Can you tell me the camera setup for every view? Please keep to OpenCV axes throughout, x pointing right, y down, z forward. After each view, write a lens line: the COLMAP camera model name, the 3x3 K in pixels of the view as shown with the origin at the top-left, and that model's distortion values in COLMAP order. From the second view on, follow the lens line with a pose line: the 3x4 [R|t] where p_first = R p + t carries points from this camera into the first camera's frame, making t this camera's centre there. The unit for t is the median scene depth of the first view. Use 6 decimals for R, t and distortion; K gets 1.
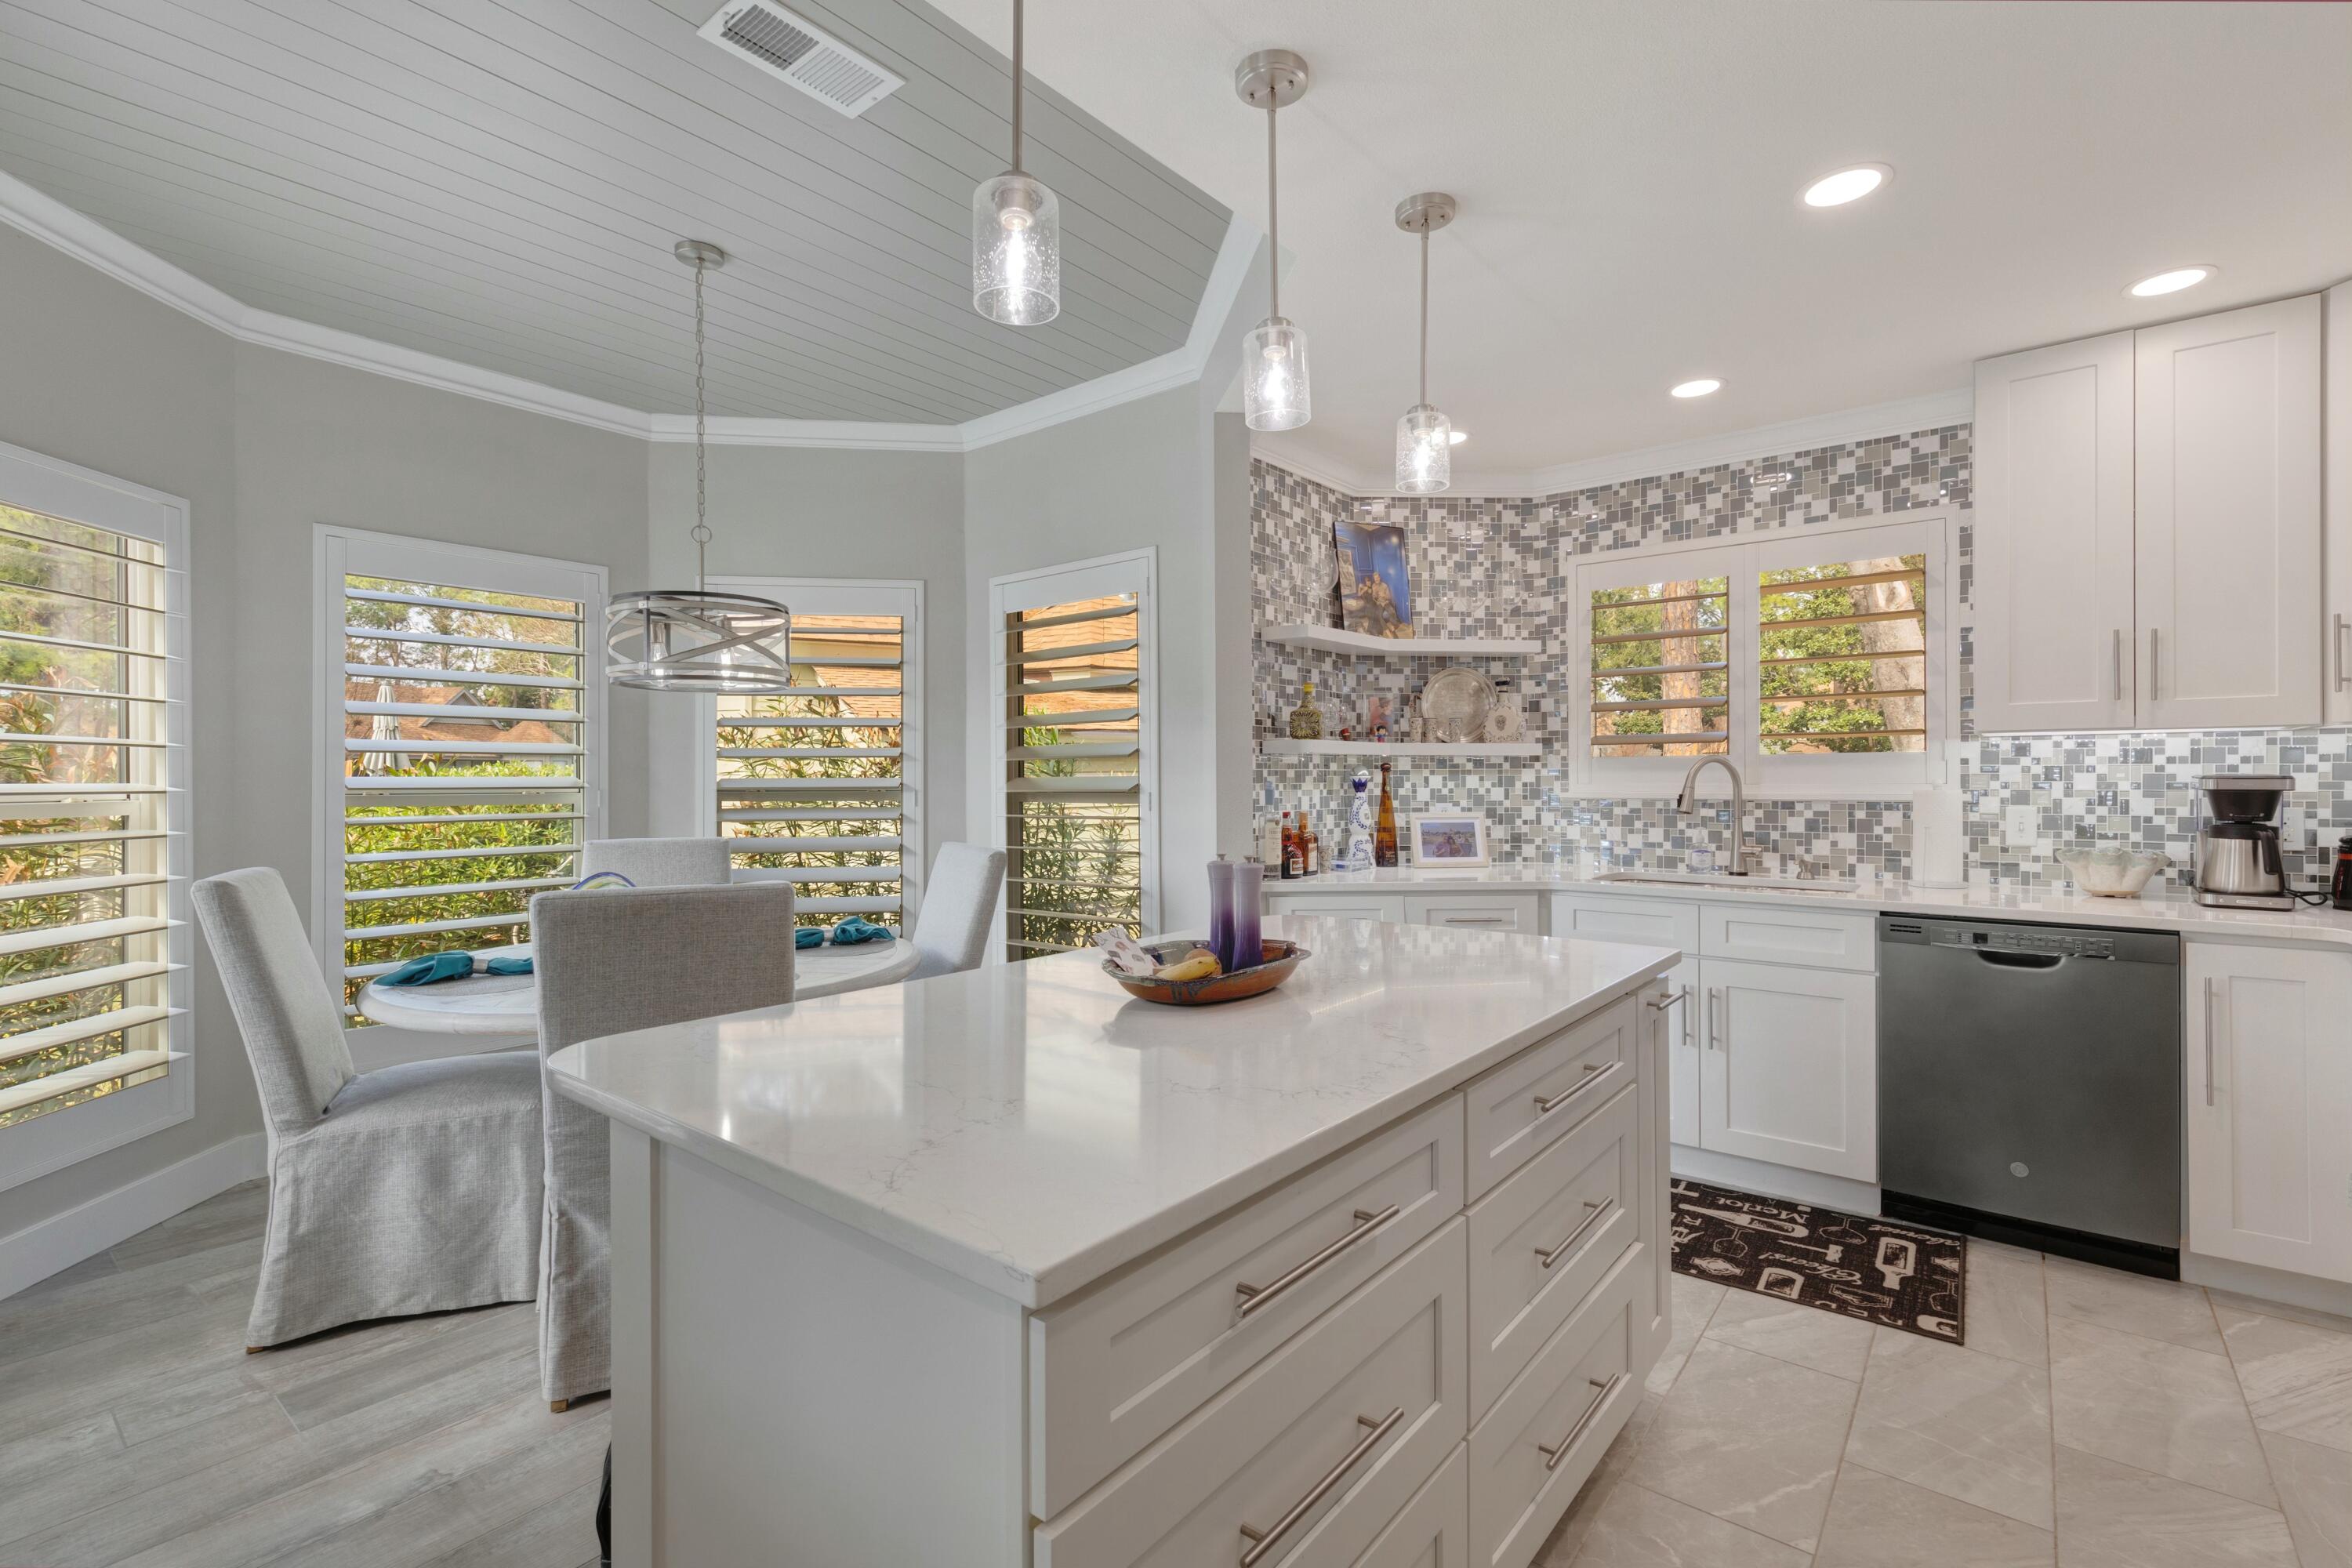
lens RADIAL K [[1050.2, 0, 1166.1], [0, 1050.2, 785.6], [0, 0, 1]] dist [-0.000887, -0.001108]
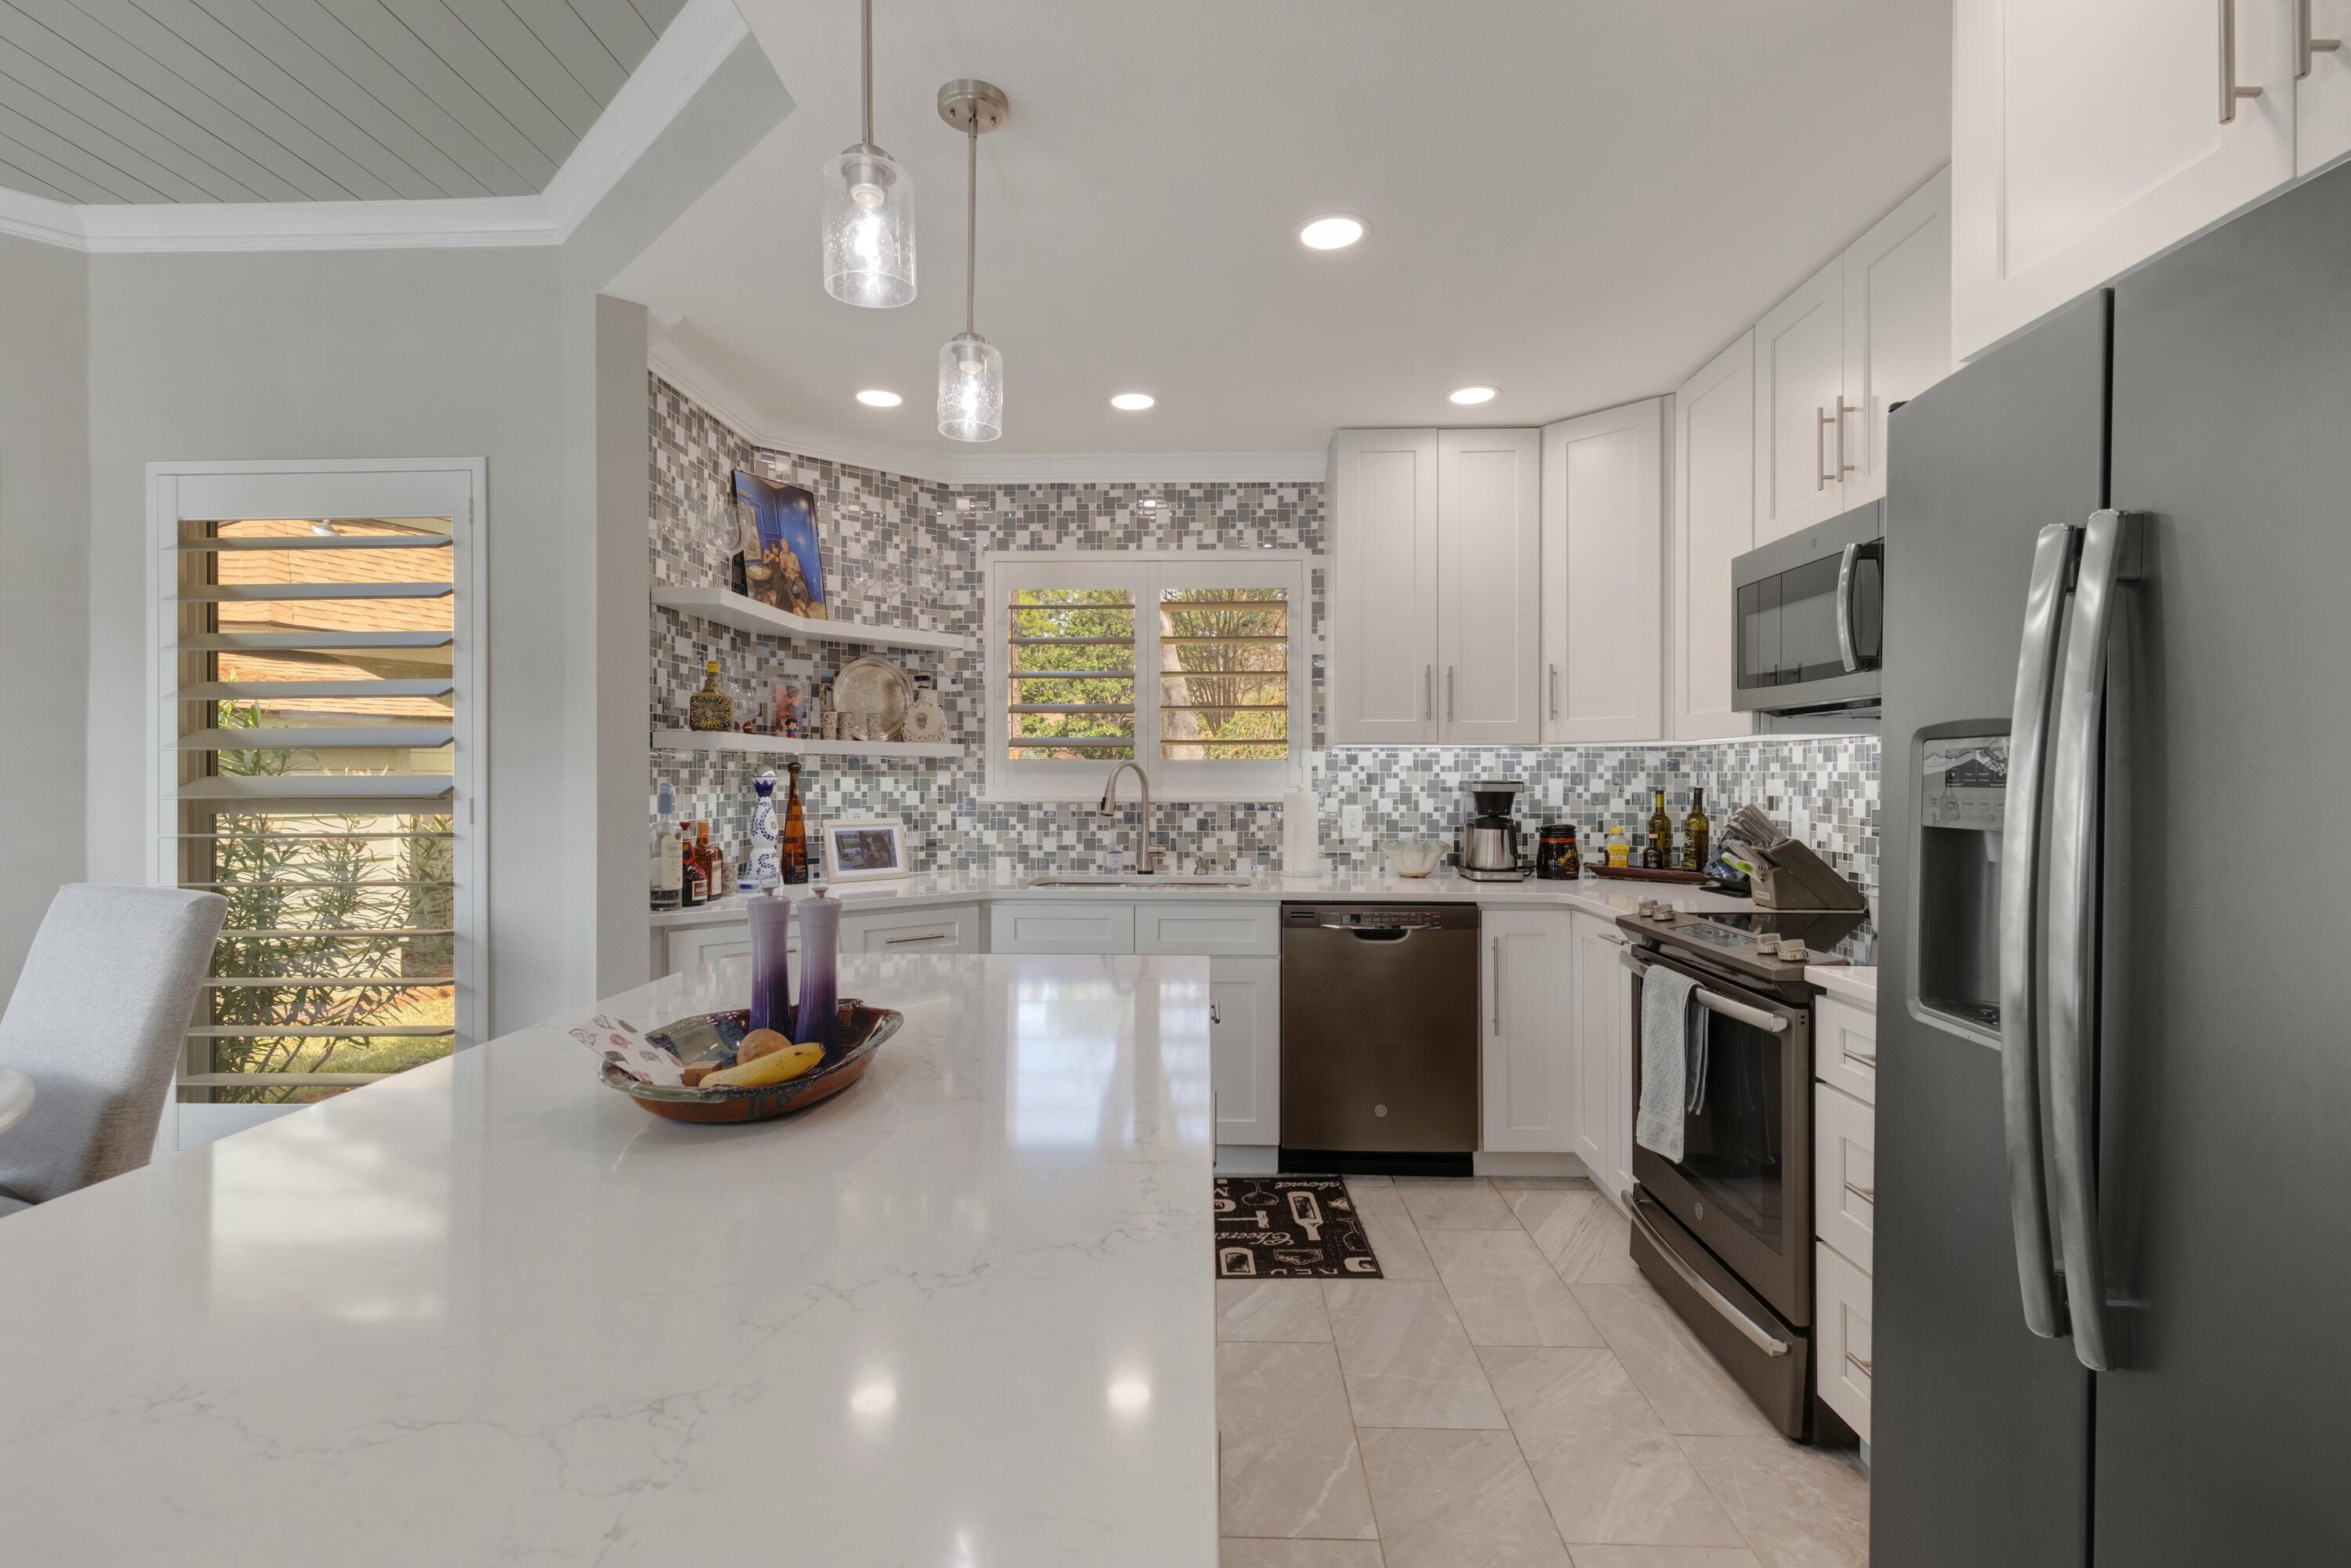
lens RADIAL K [[1060.2, 0, 1172.3], [0, 1060.2, 778.5], [0, 0, 1]] dist [0.004137, -0.000815]
pose [[0.790486, 0.005662, 0.612455, -0.083932], [0.000133, 0.999956, -0.009416, -0.000216], [-0.612481, 0.007525, 0.790450, 0.137345]]
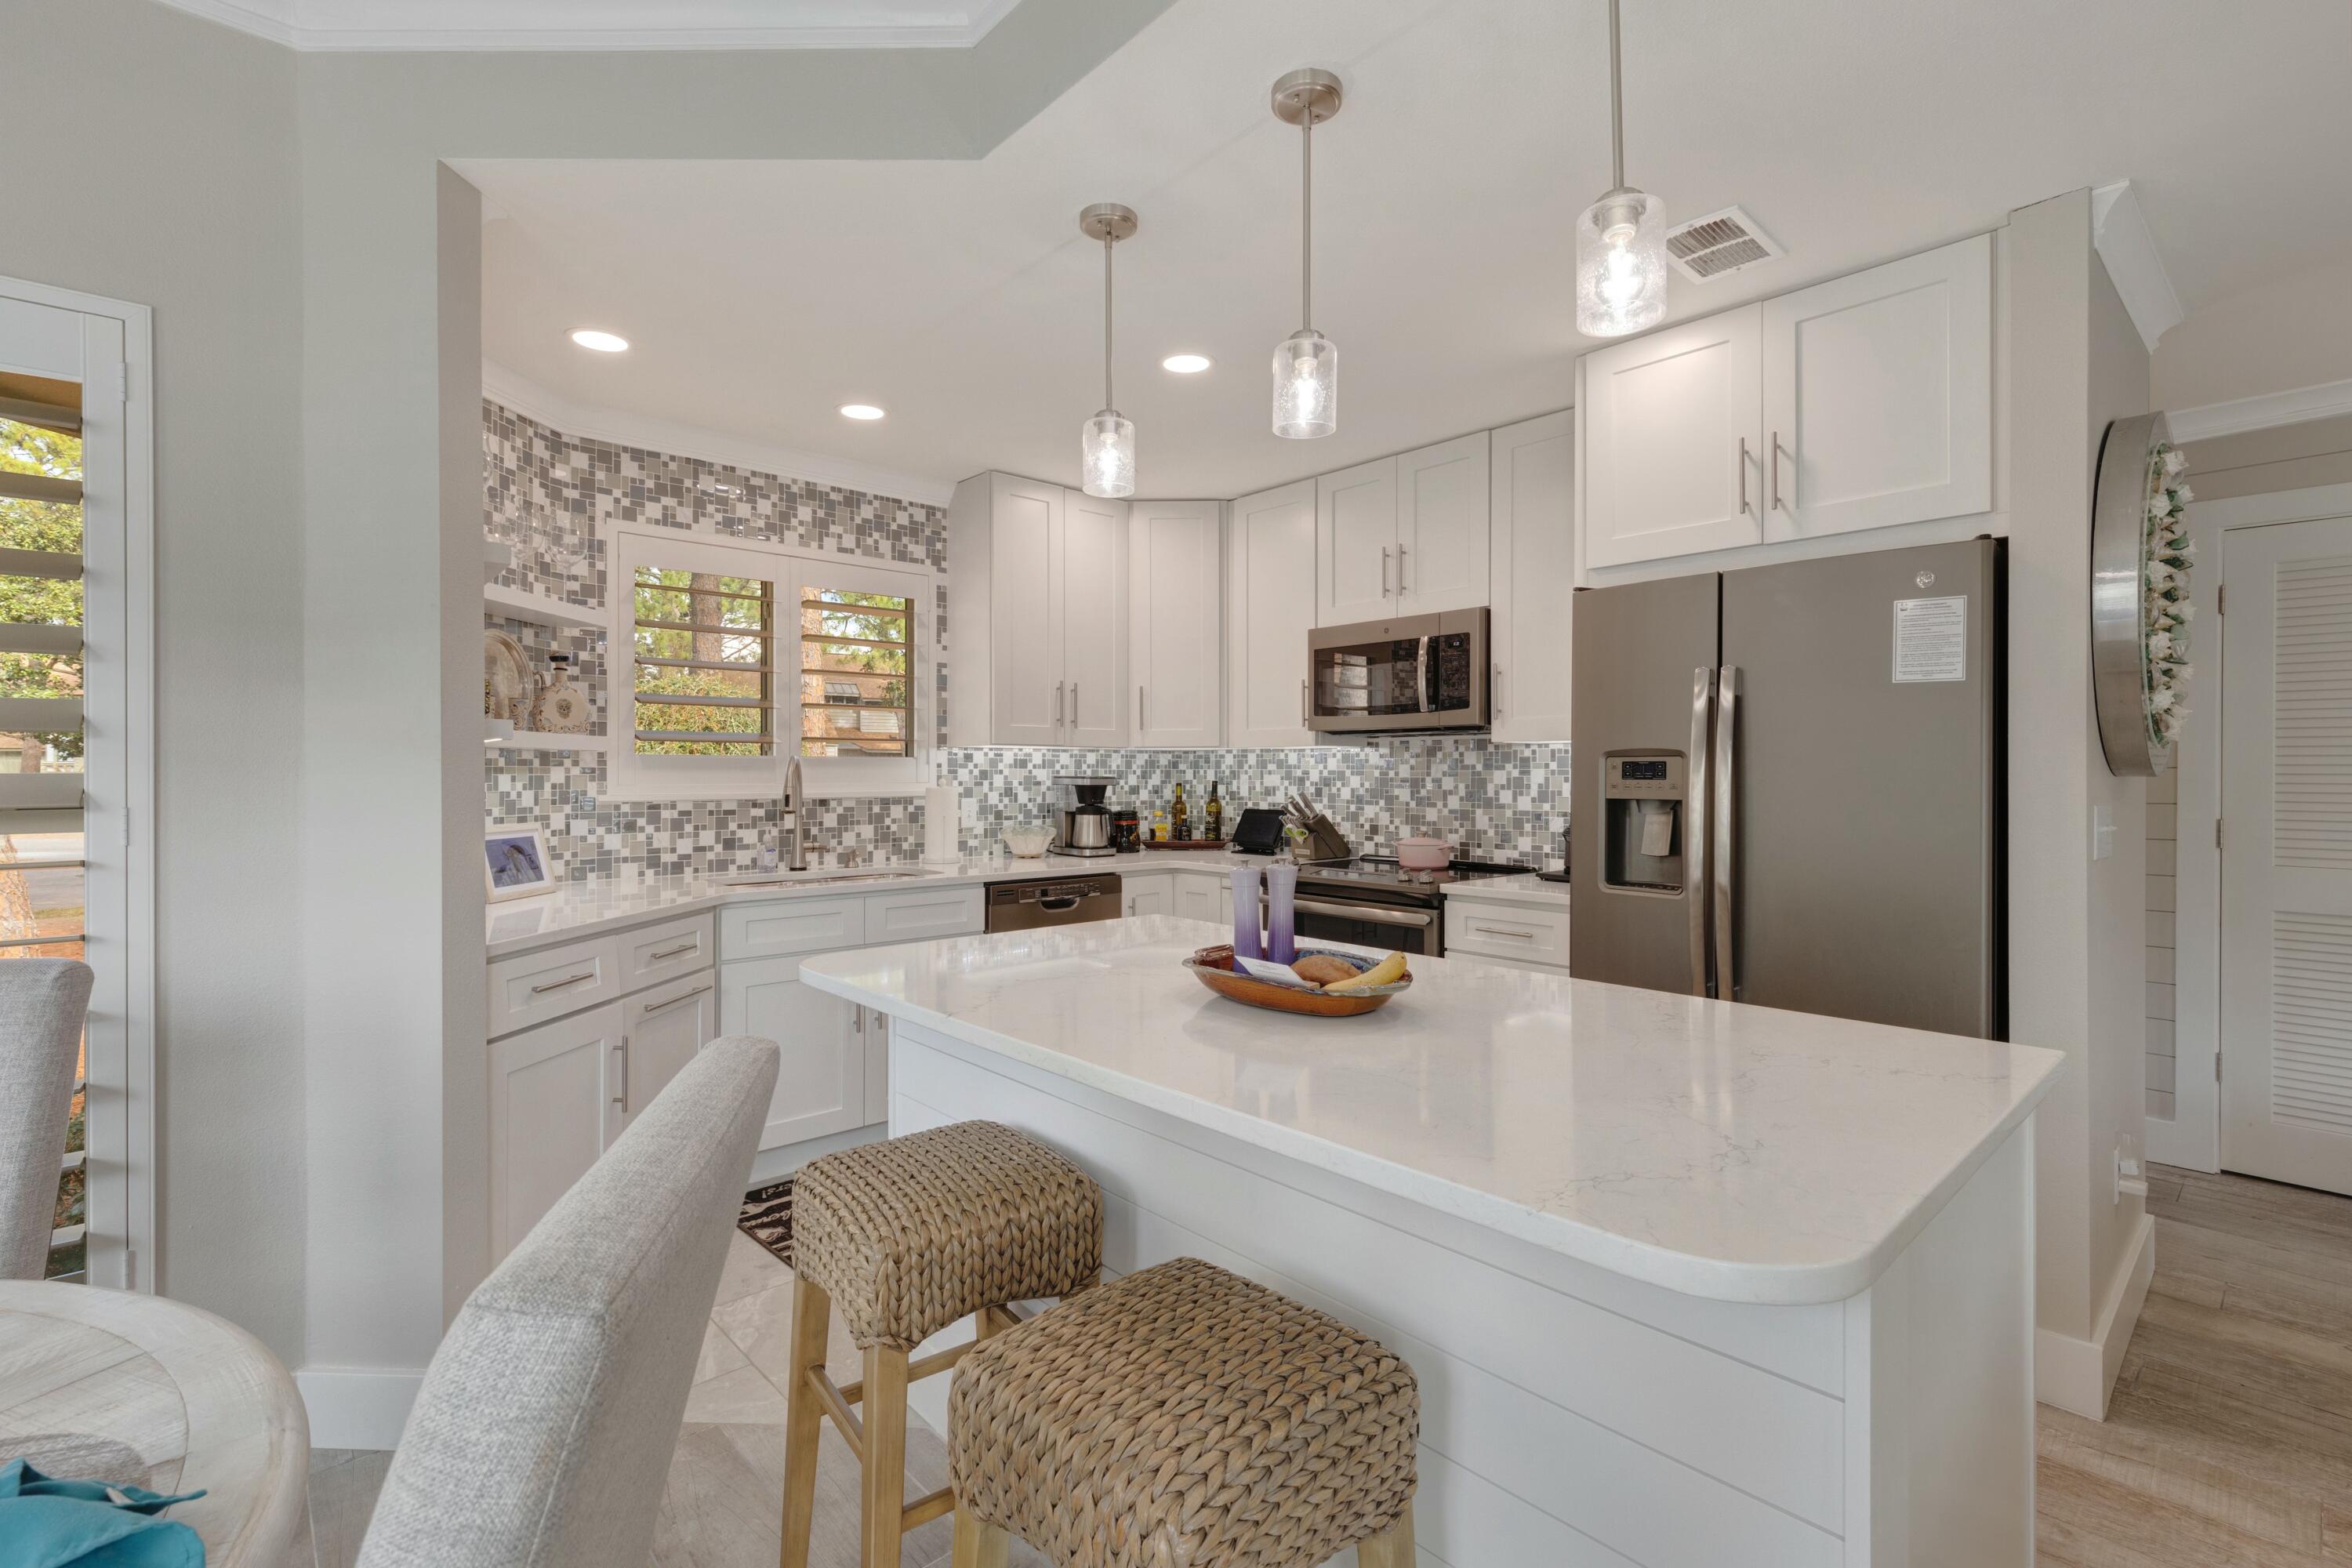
lens RADIAL K [[1060.6, 0, 1172.8], [0, 1060.6, 778.5], [0, 0, 1]] dist [0.004137, -0.000815]
pose [[0.139221, 0.000019, 0.990261, -0.444469], [0.007402, 0.999972, -0.001060, -0.002813], [-0.990234, 0.007478, 0.139217, 0.465213]]
